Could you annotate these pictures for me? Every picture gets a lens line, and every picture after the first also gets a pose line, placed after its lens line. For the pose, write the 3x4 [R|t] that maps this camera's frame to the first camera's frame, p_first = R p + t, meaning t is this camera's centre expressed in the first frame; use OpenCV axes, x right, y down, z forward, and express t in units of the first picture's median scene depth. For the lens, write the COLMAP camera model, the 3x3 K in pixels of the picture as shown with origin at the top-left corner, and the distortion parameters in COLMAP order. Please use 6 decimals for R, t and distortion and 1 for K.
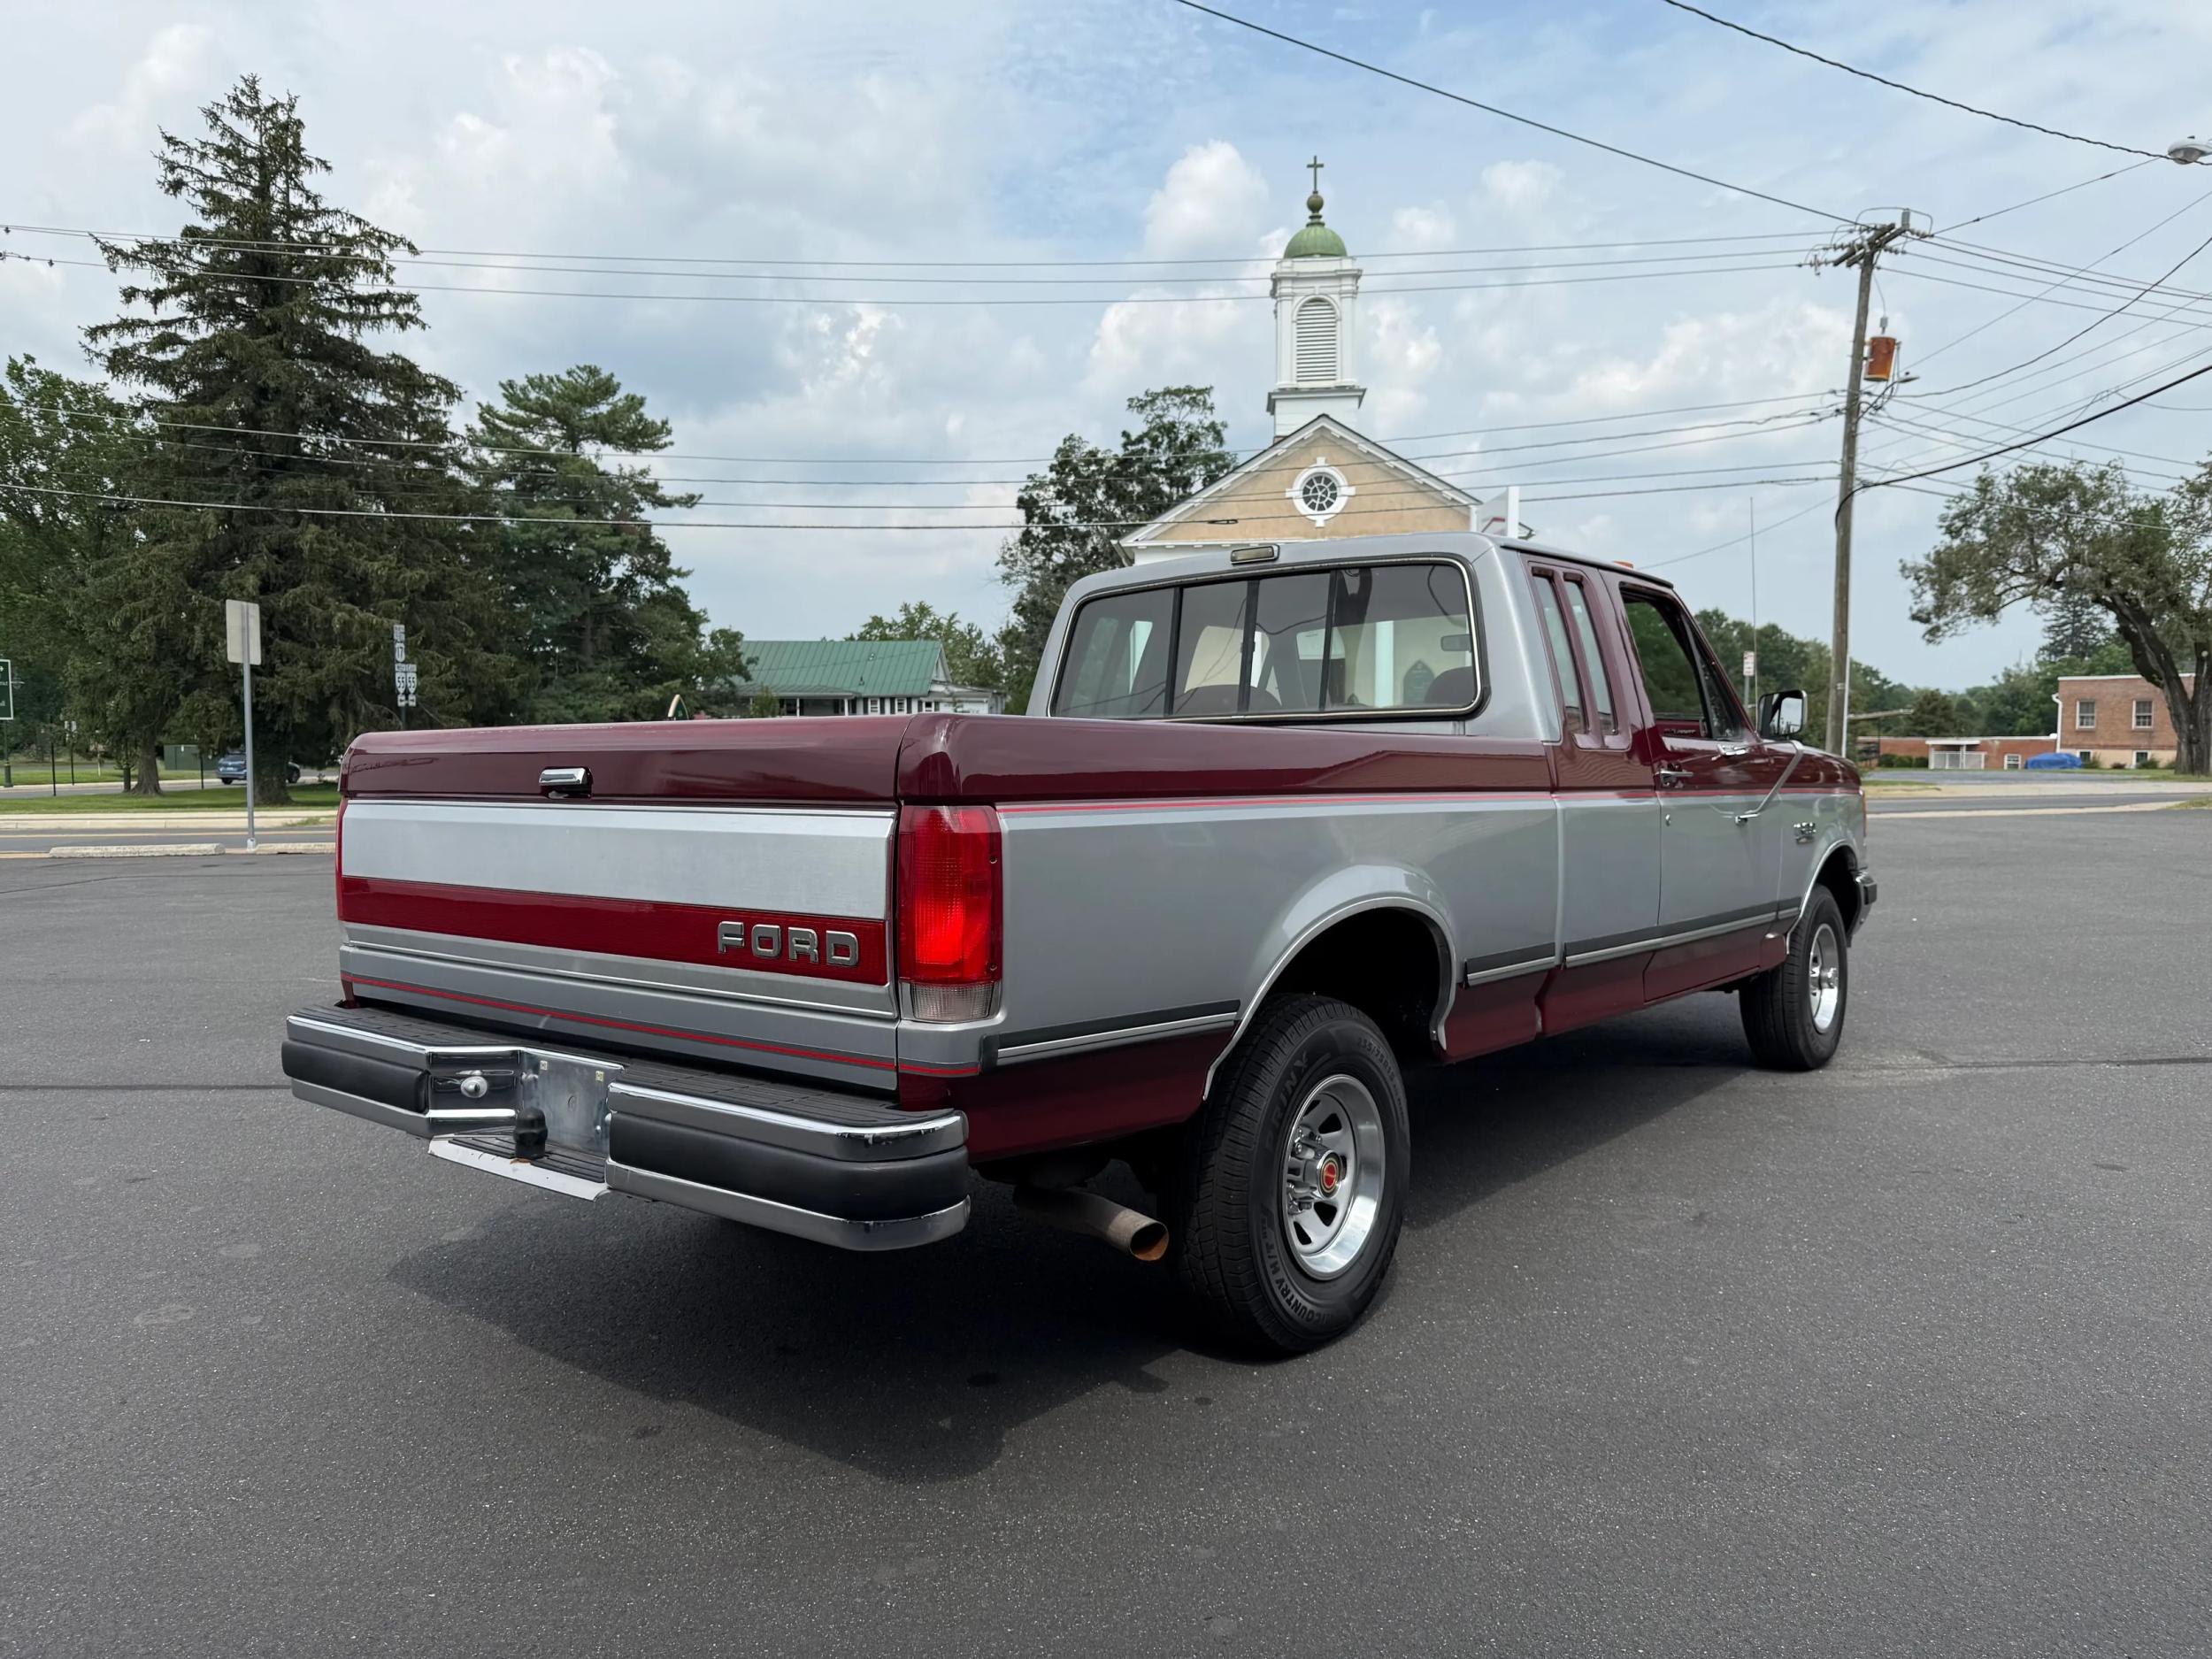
lens RADIAL K [[1570.1, 0, 1106.0], [0, 1570.1, 829.5], [0, 0, 1]] dist [-0.000987, -0.005982]
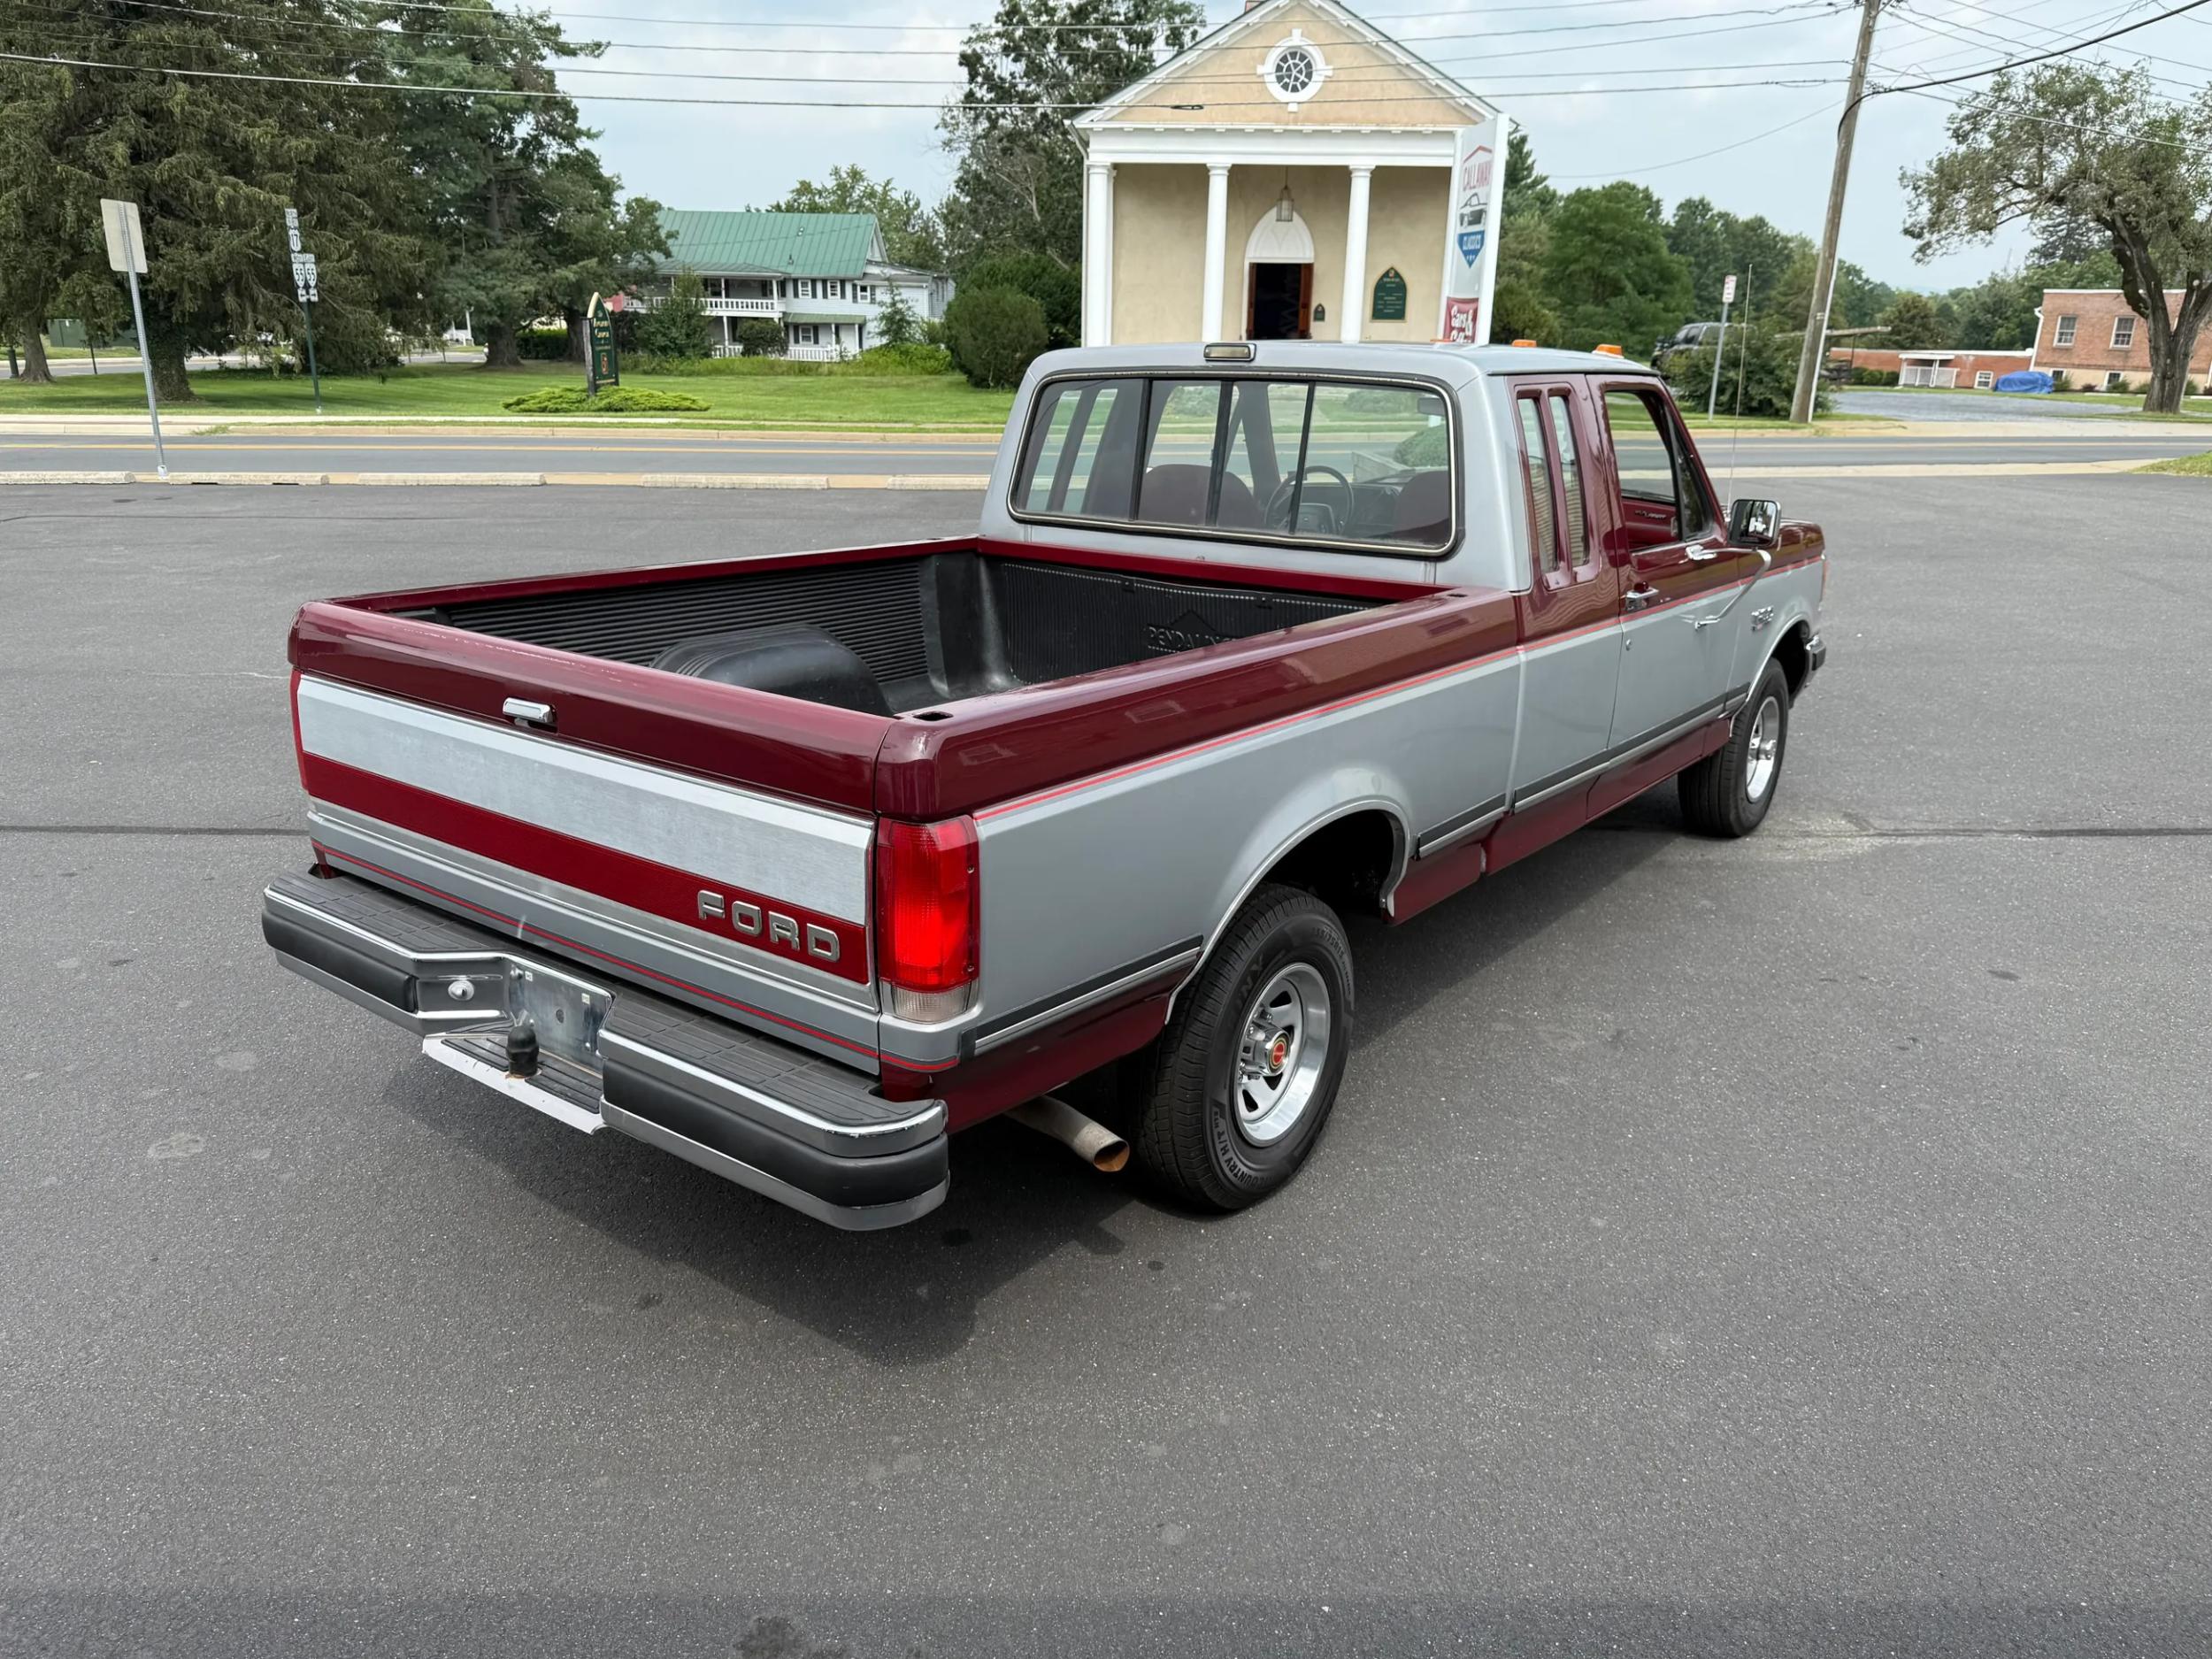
lens RADIAL K [[1567.4, 0, 1098.8], [0, 1567.4, 836.8], [0, 0, 1]] dist [0.009604, -0.018560]
pose [[0.999407, 0.011278, 0.032541, -0.007012], [-0.019212, 0.966749, 0.255006, -0.084432], [-0.028583, -0.255480, 0.966392, 0.005531]]
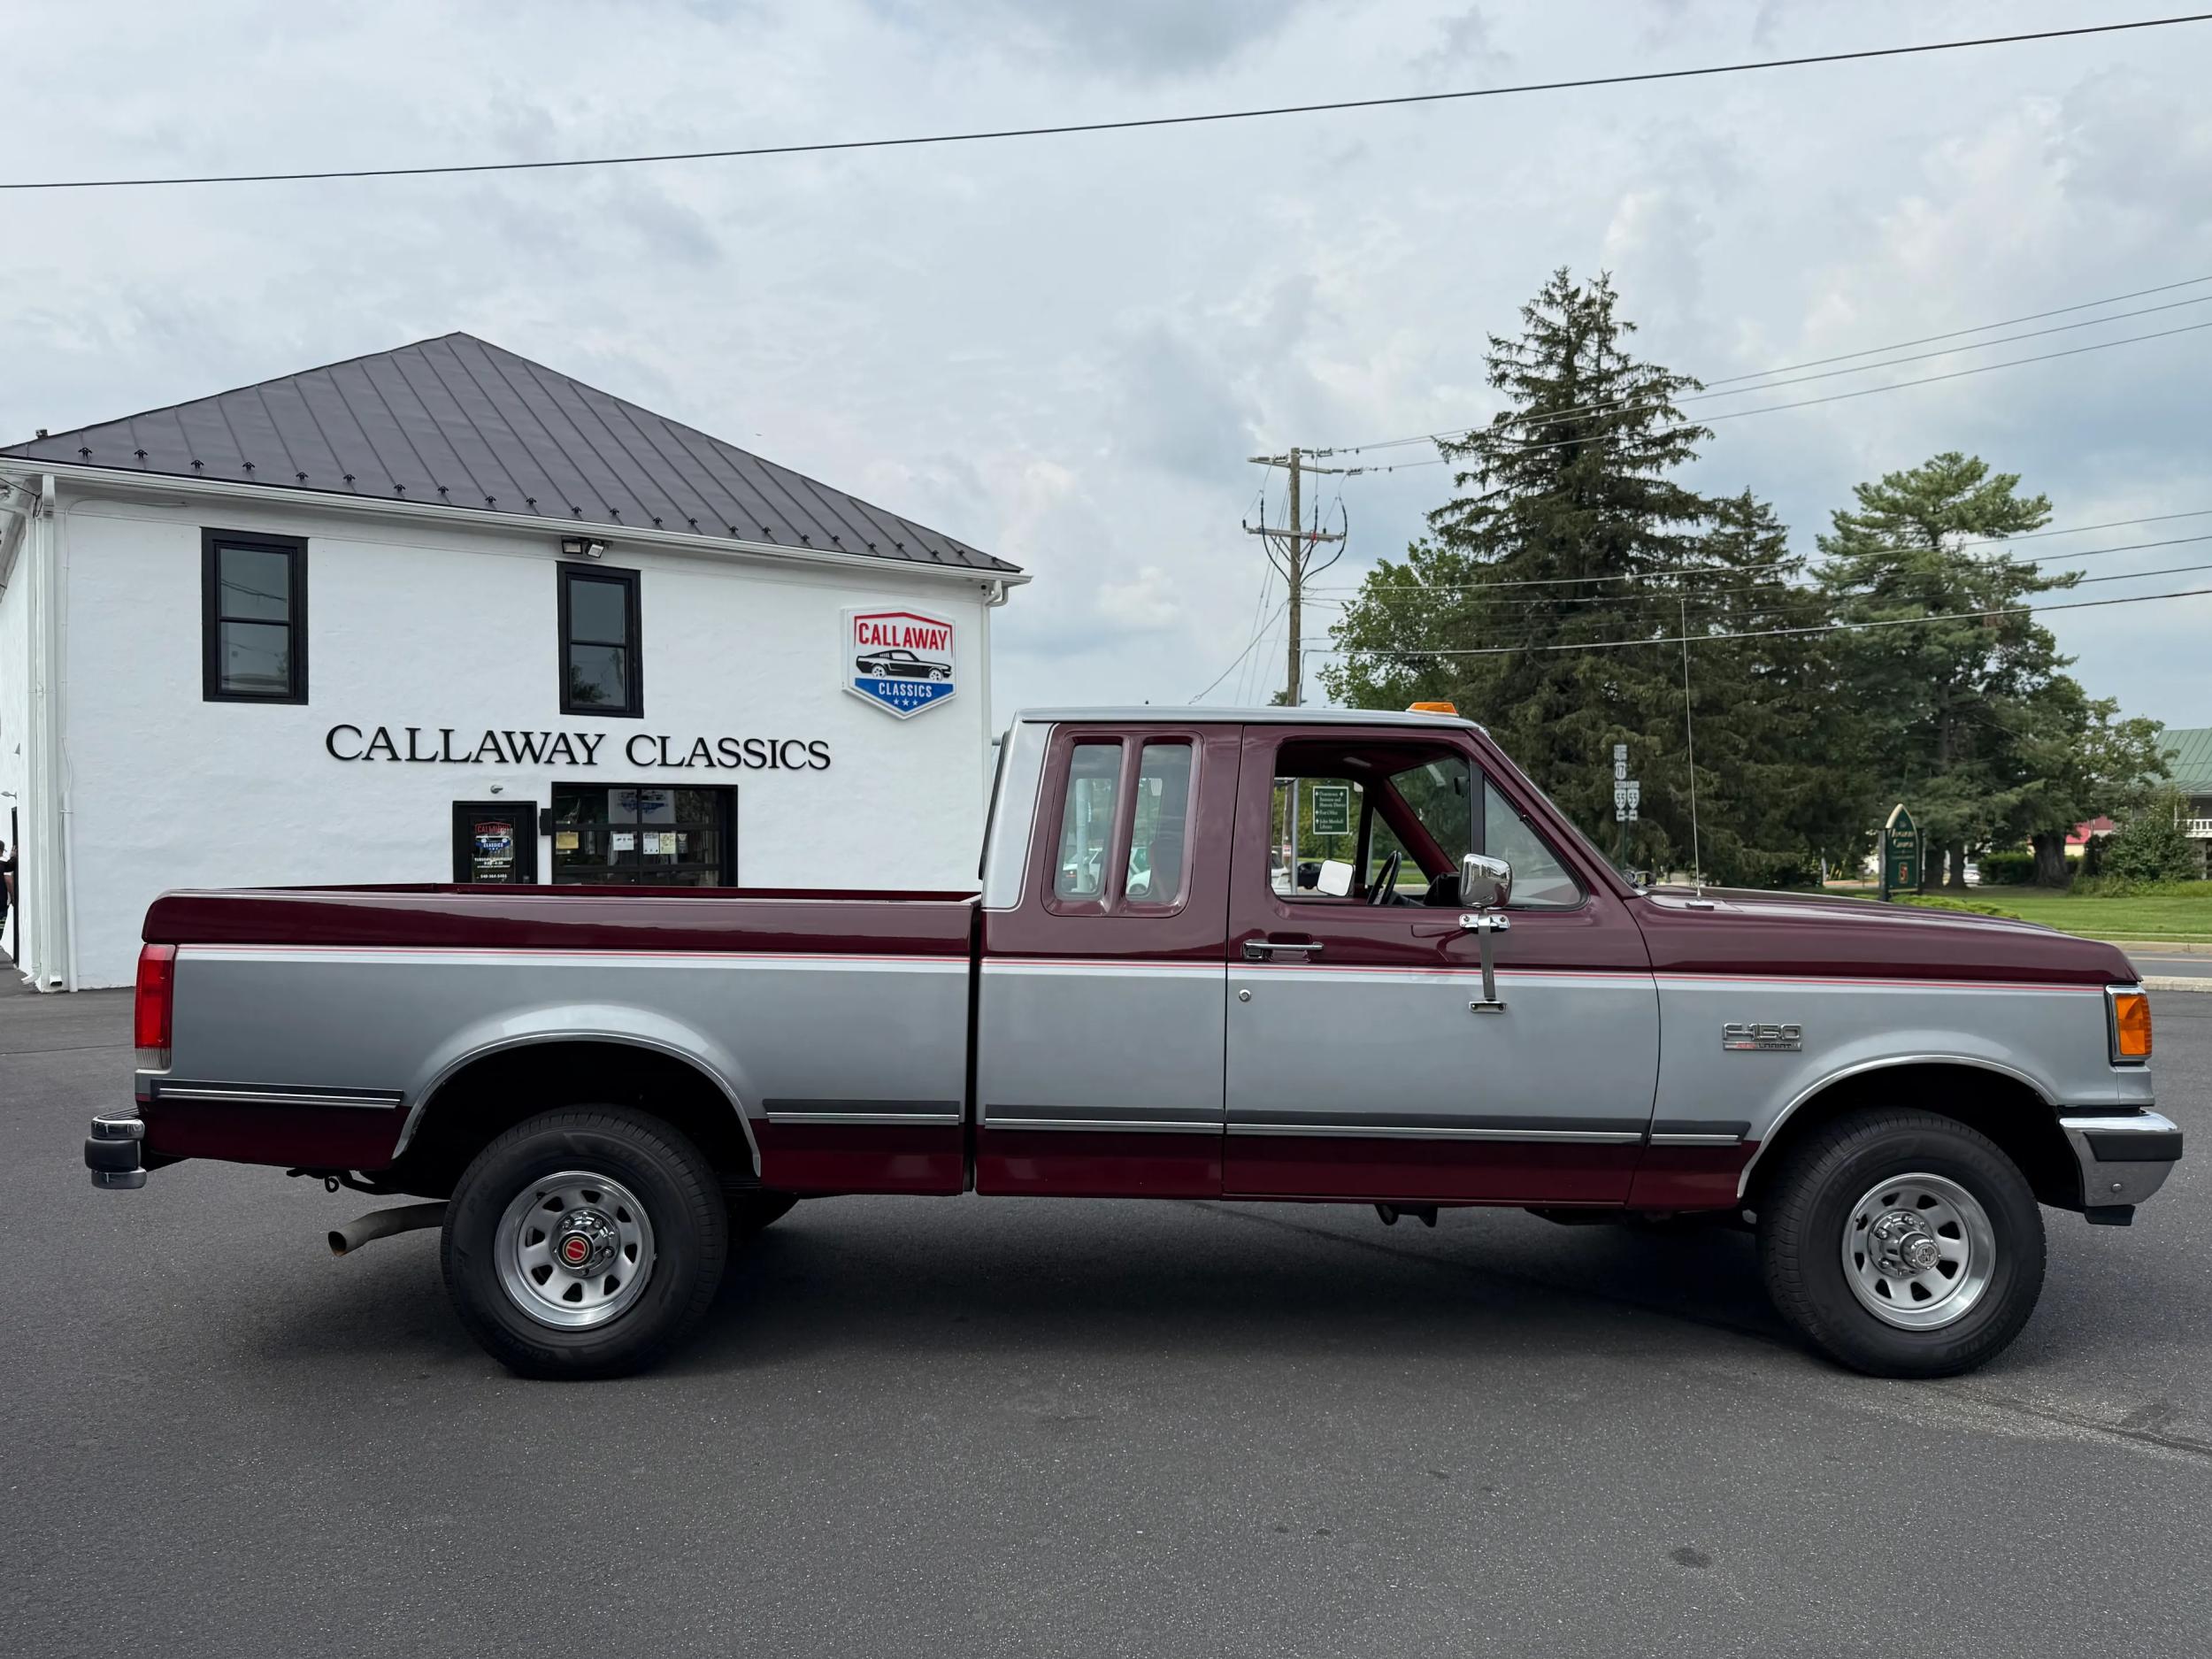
lens RADIAL K [[1548.3, 0, 1076.7], [0, 1548.3, 853.6], [0, 0, 1]] dist [0.007523, -0.025809]
pose [[0.638277, 0.005085, -0.769790, 0.605684], [-0.045061, 0.998510, -0.030766, -0.034496], [0.768487, 0.054325, 0.637556, 0.211413]]
